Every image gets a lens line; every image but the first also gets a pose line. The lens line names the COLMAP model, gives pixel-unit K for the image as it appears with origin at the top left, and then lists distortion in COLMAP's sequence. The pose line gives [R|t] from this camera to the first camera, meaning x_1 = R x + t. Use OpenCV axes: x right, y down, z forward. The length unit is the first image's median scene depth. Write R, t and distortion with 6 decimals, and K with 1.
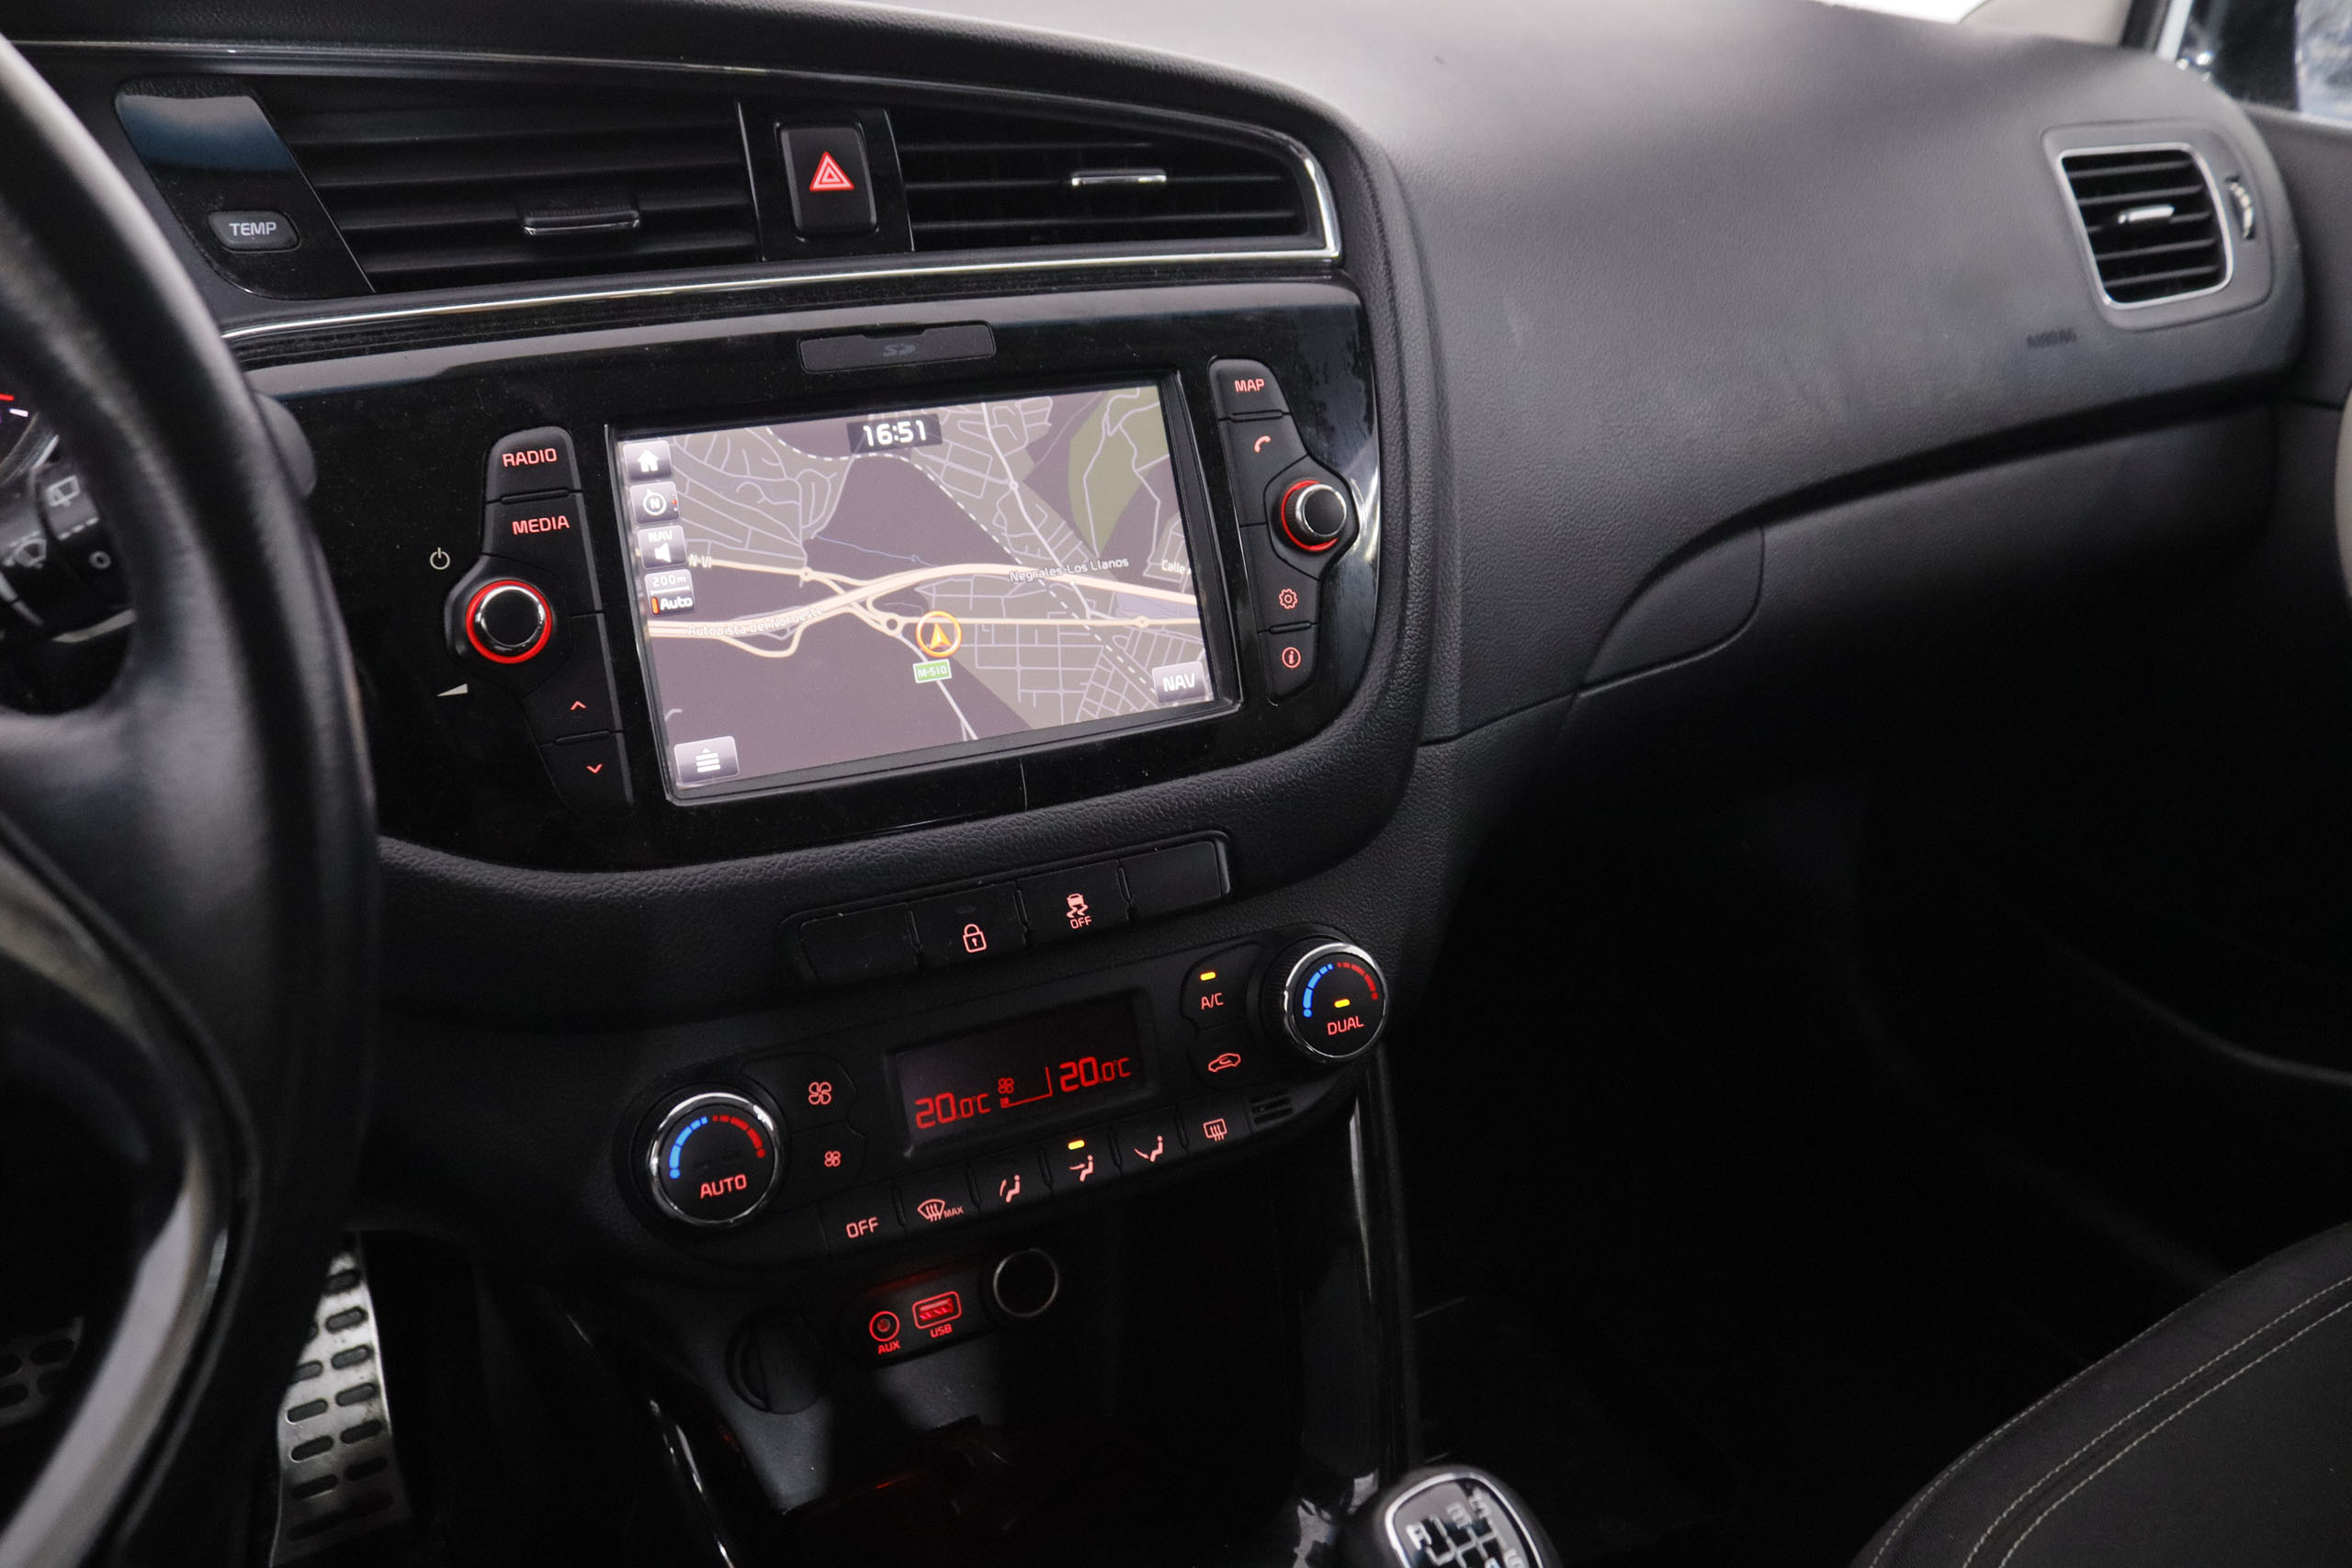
lens RADIAL K [[1947.9, 0, 1176.0], [0, 1947.9, 784.0], [0, 0, 1]] dist [-0.169601, 0.157574]
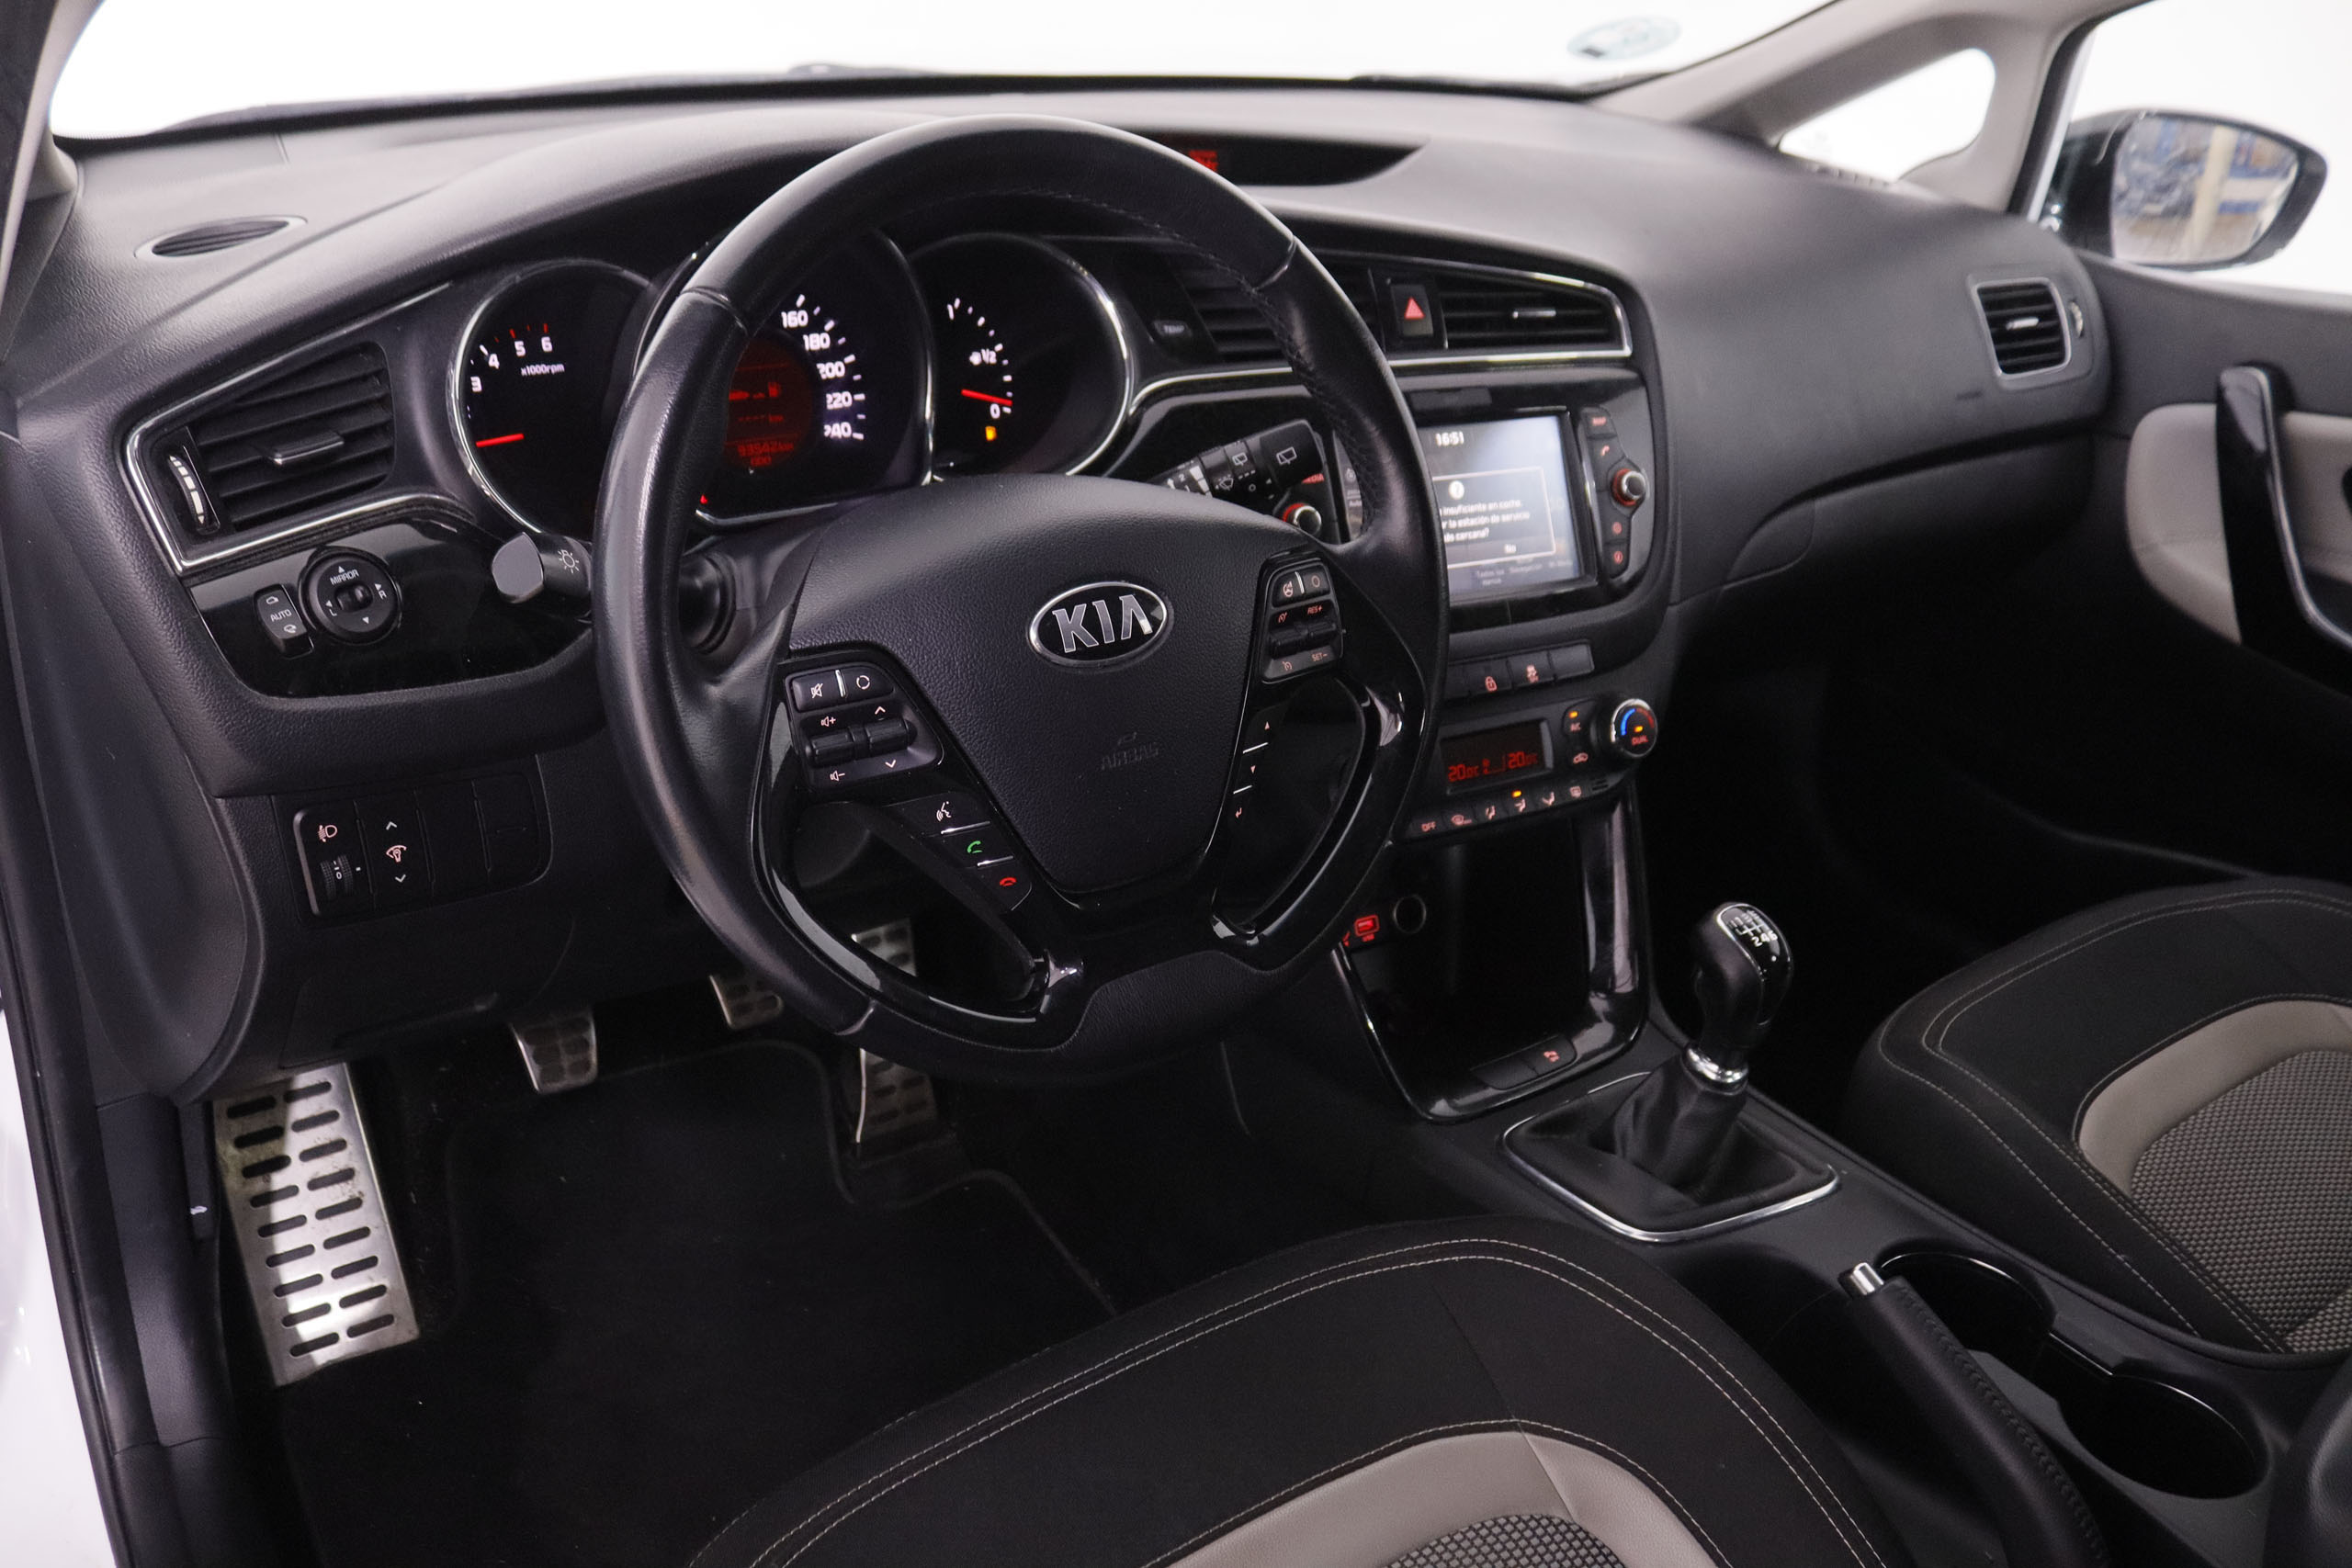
lens RADIAL K [[1947.9, 0, 1176.0], [0, 1947.9, 784.0], [0, 0, 1]] dist [-0.169601, 0.157574]
pose [[0.997154, 0.013258, 0.074217, -0.548334], [-0.014686, 0.999717, 0.018731, 0.141275], [-0.073948, -0.019768, 0.997066, -0.976369]]
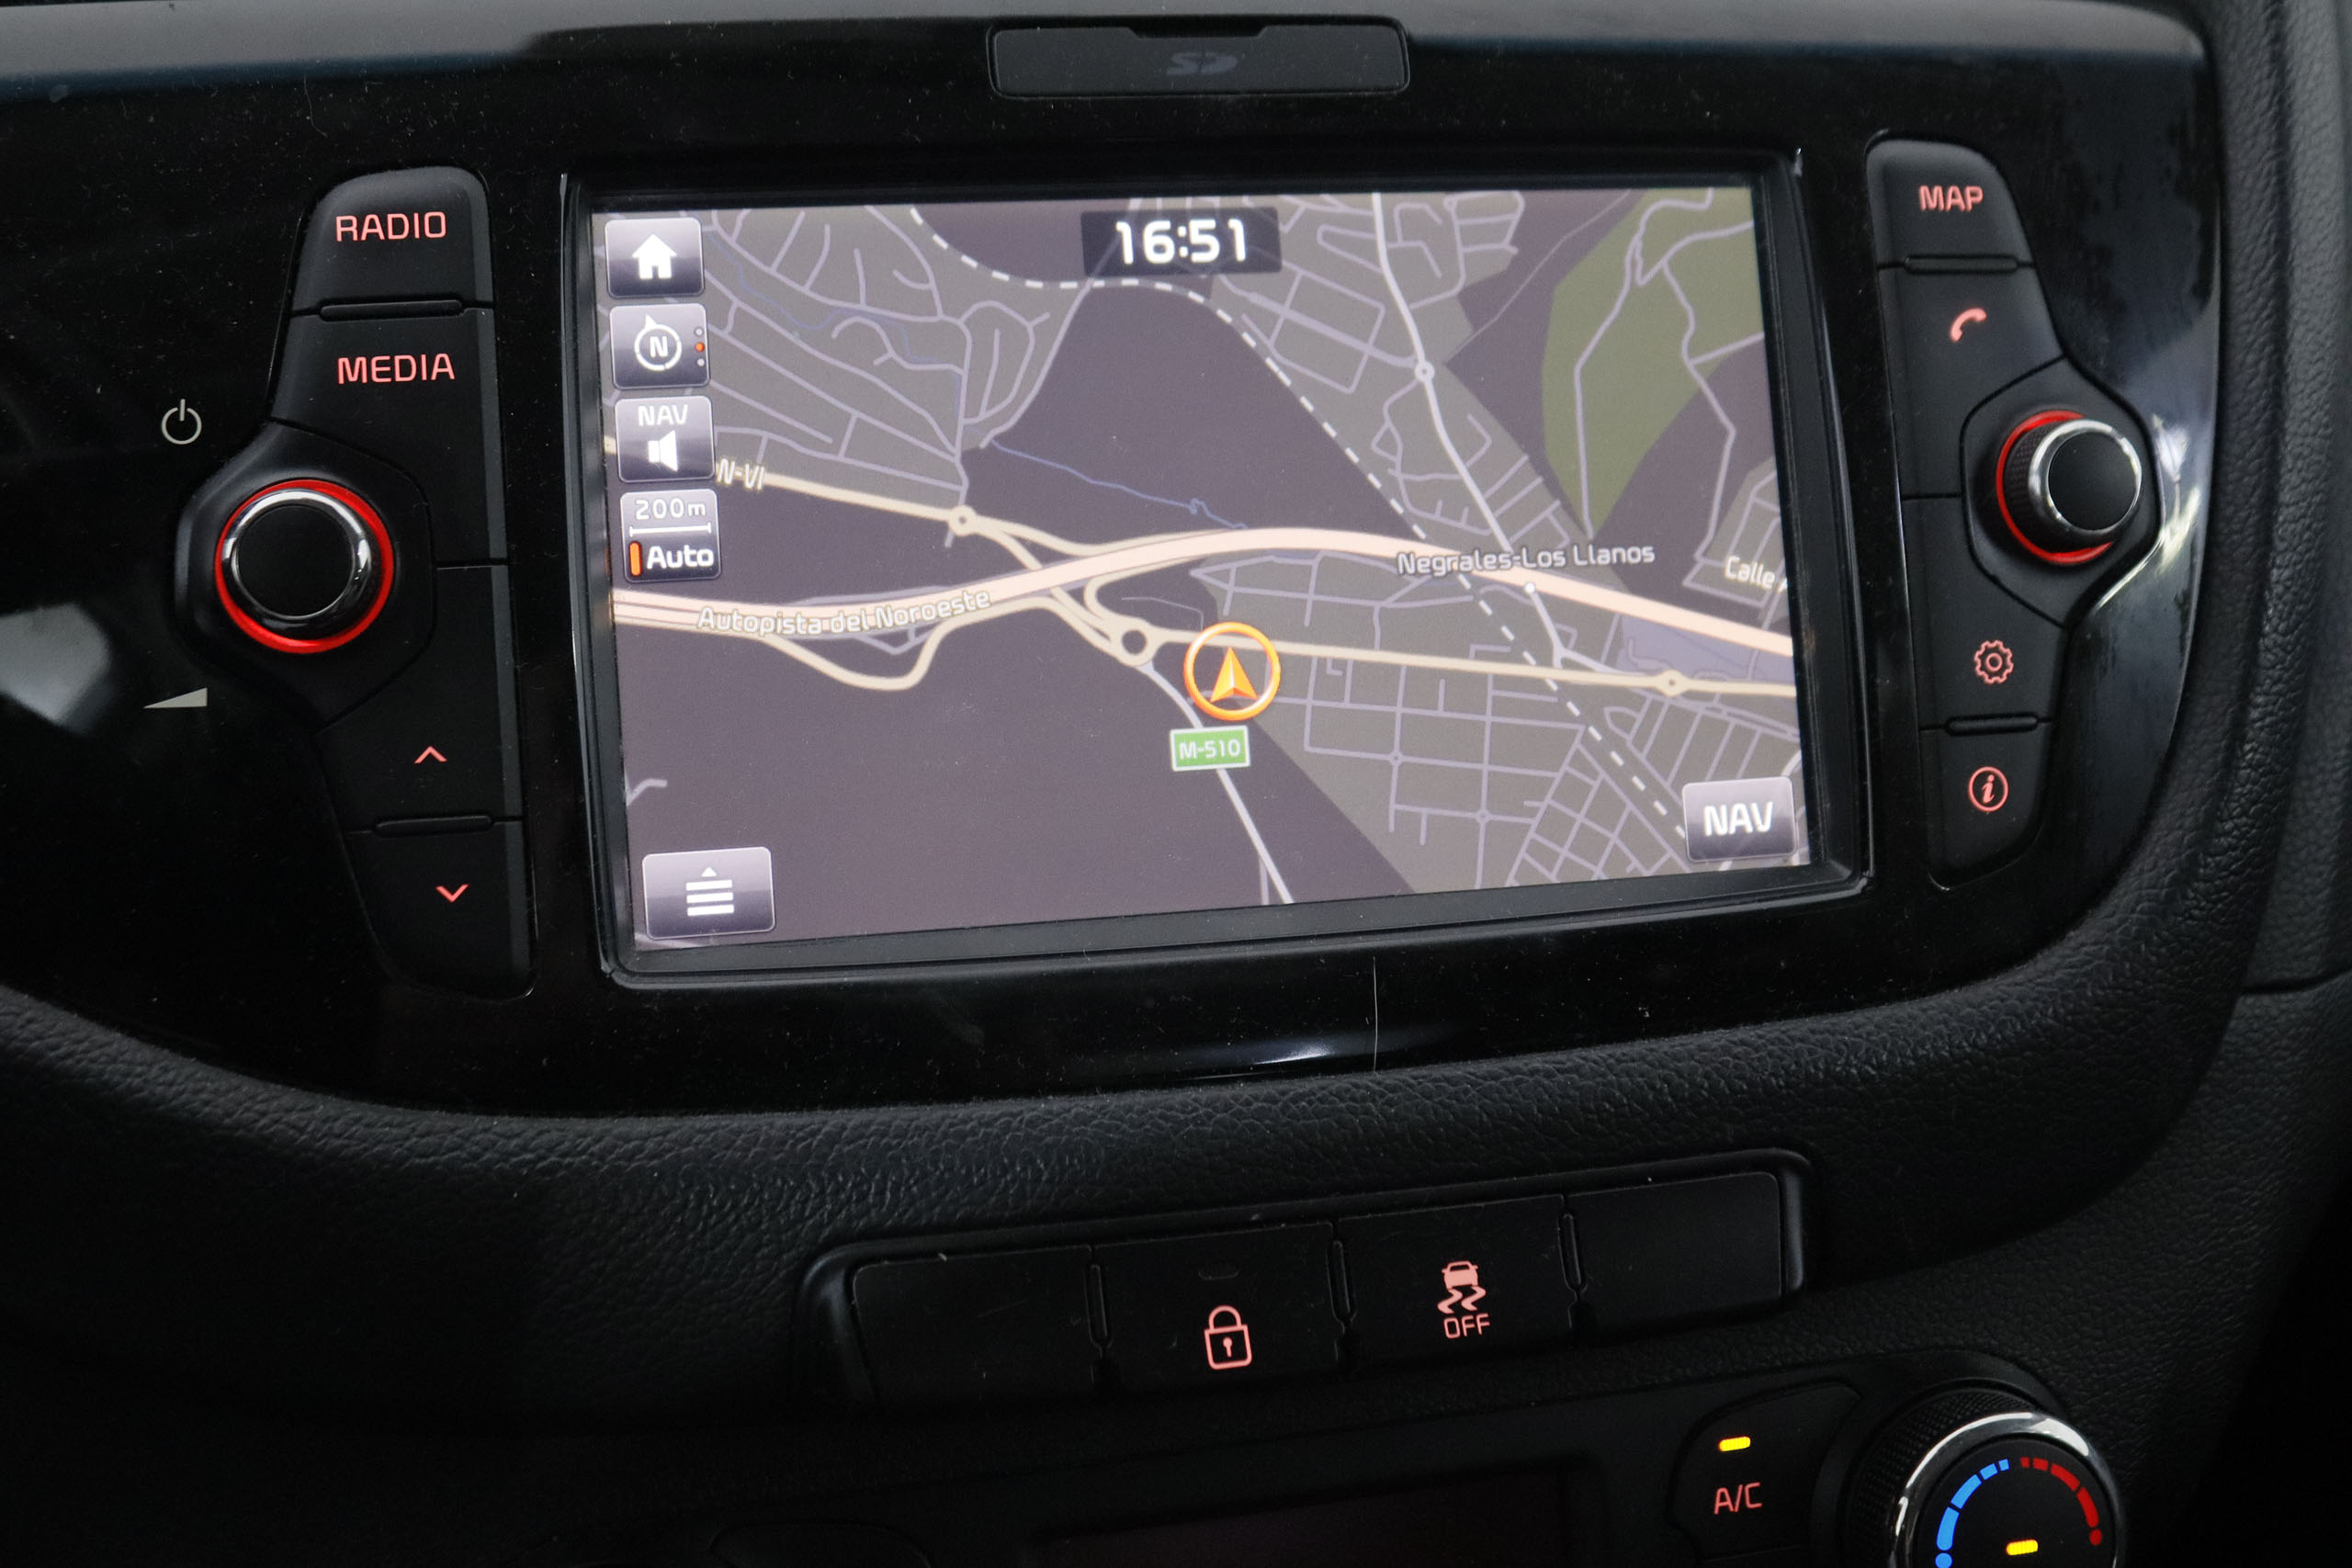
lens RADIAL K [[2695.3, 0, 1176.0], [0, 2695.3, 784.0], [0, 0, 1]] dist [-0.107861, 0.037490]
pose [[0.973465, 0.097376, -0.207083, 0.002688], [-0.102707, 0.994597, -0.015123, -0.037149], [0.204492, 0.035991, 0.978206, 0.343400]]
